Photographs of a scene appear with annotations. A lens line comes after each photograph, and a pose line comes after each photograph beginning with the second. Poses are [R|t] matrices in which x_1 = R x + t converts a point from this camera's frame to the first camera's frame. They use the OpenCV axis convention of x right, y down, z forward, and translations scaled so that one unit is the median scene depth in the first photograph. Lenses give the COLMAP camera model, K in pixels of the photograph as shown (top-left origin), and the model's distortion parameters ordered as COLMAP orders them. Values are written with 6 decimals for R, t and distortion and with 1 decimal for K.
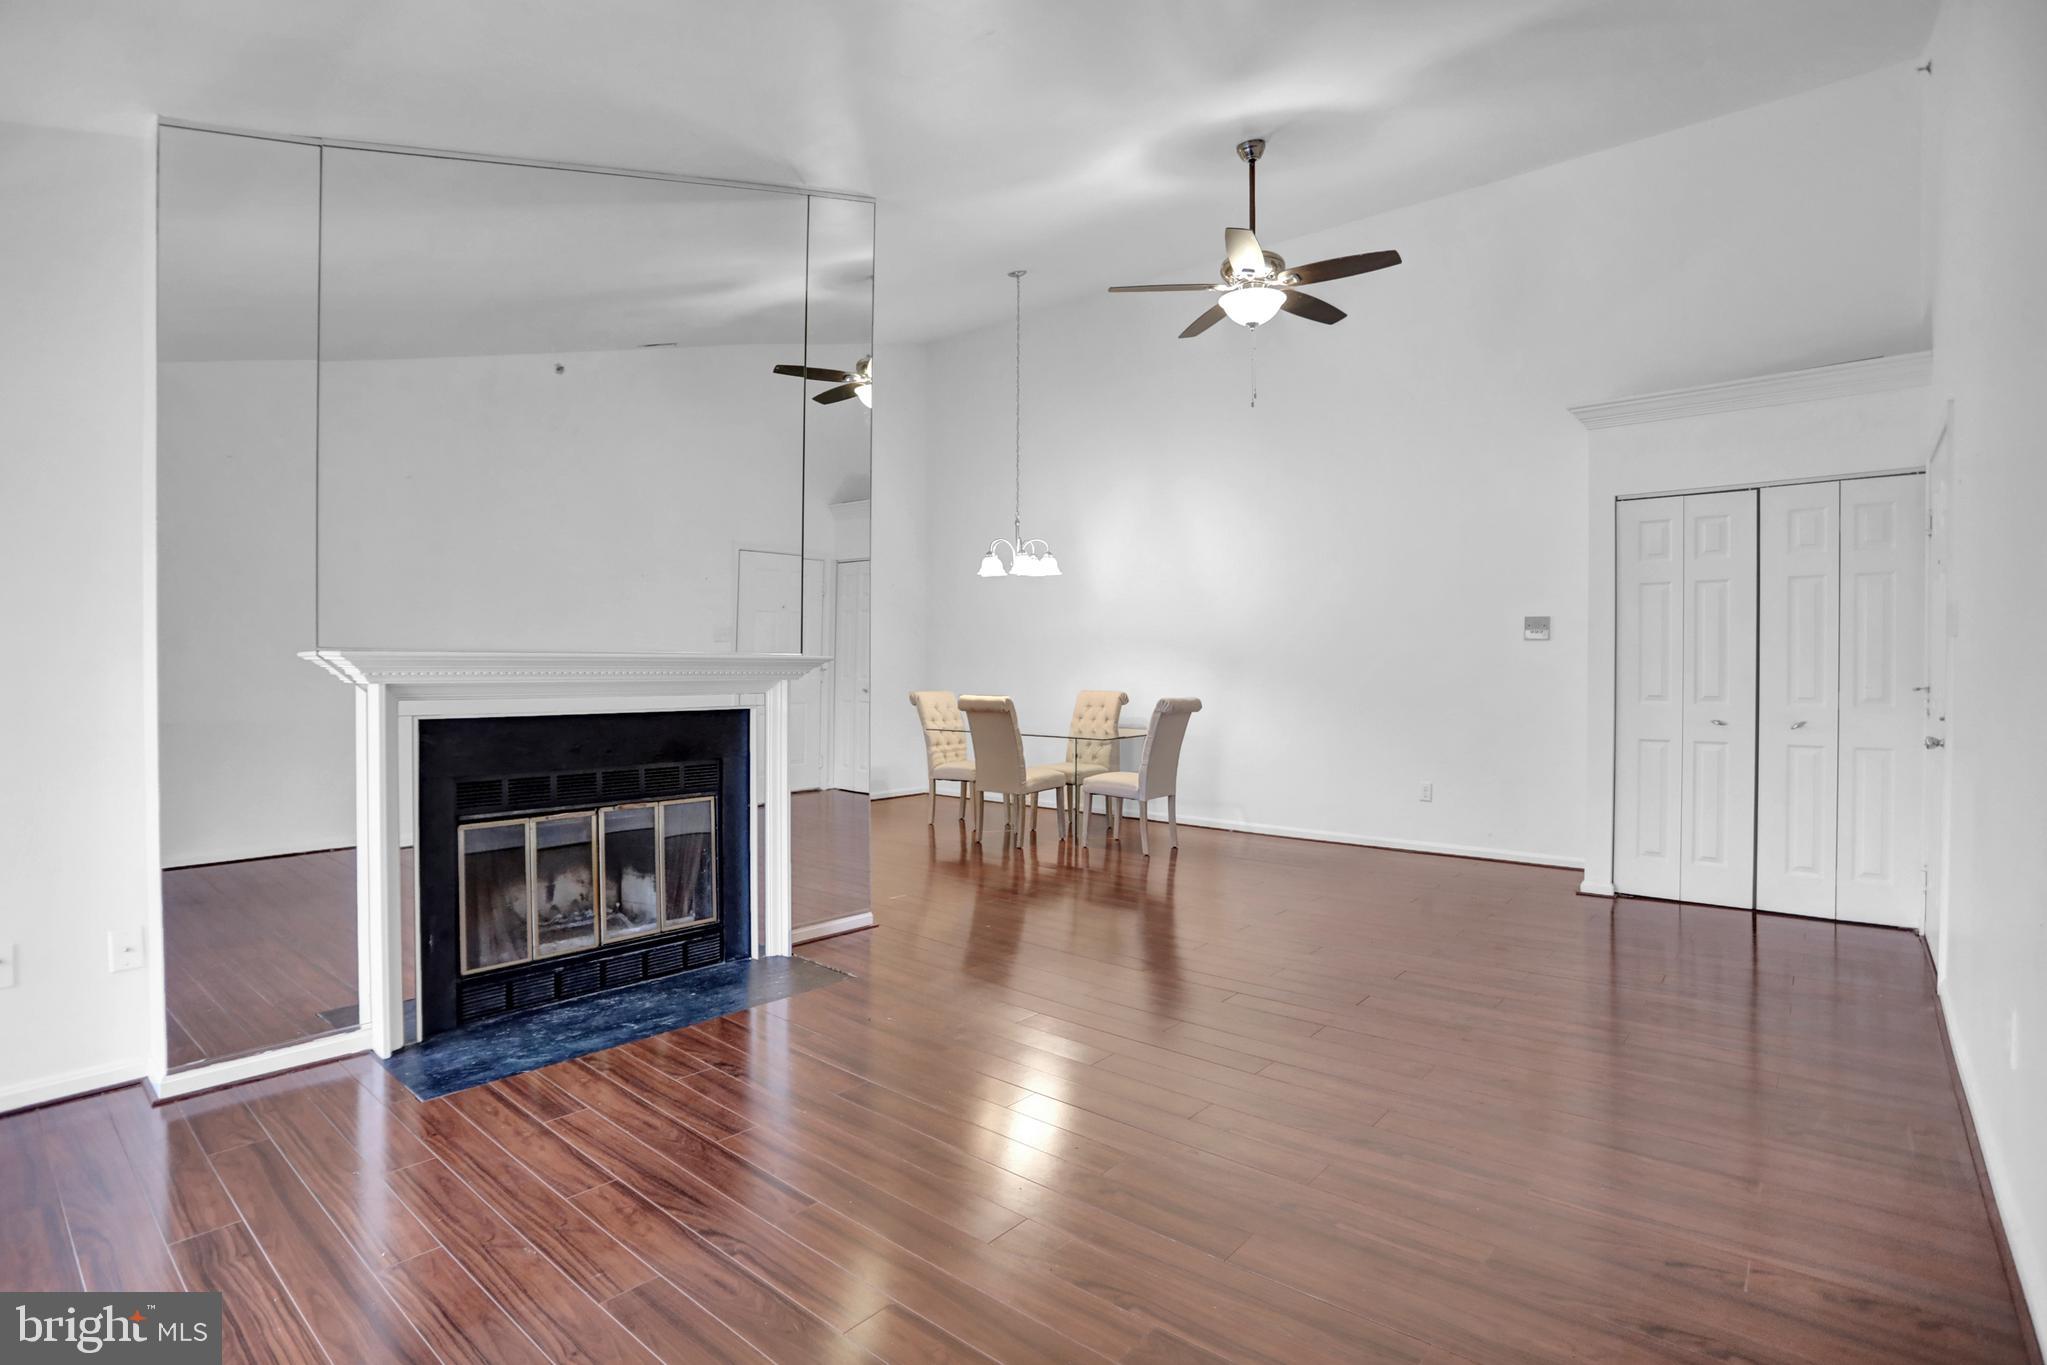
lens RADIAL K [[1029.7, 0, 1116.9], [0, 1029.7, 686.2], [0, 0, 1]] dist [-0.037382, 0.000210]
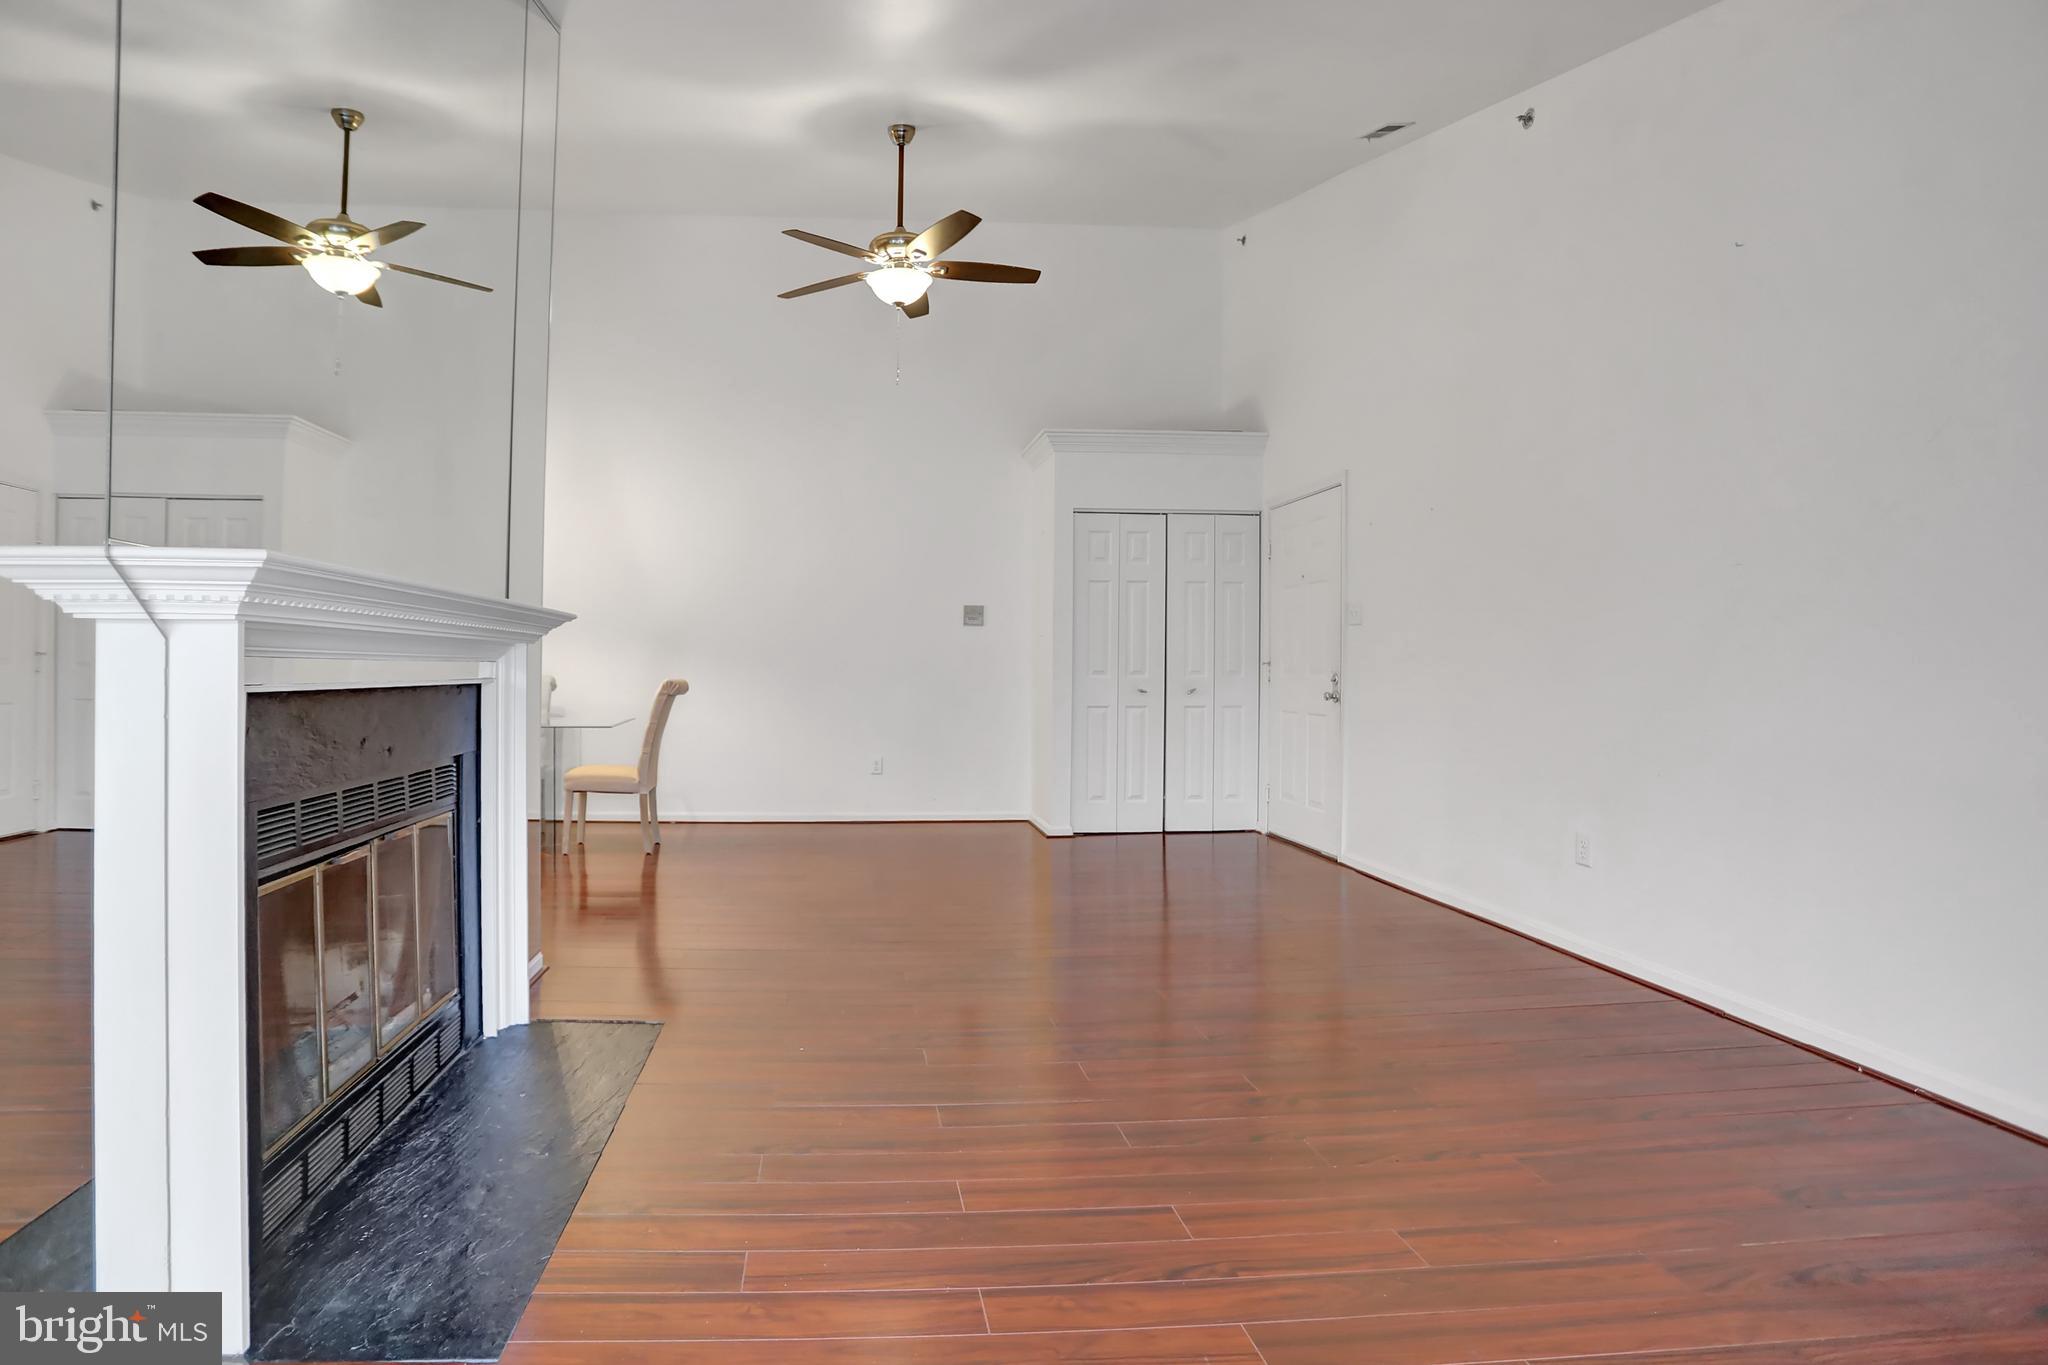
lens RADIAL K [[1016.7, 0, 943.6], [0, 1016.7, 672.6], [0, 0, 1]] dist [-0.017091, -0.000135]
pose [[0.738030, -0.006459, 0.674737, -0.476286], [0.013988, 0.999886, -0.005728, 0.016694], [-0.674623, 0.013665, 0.738036, 0.214167]]
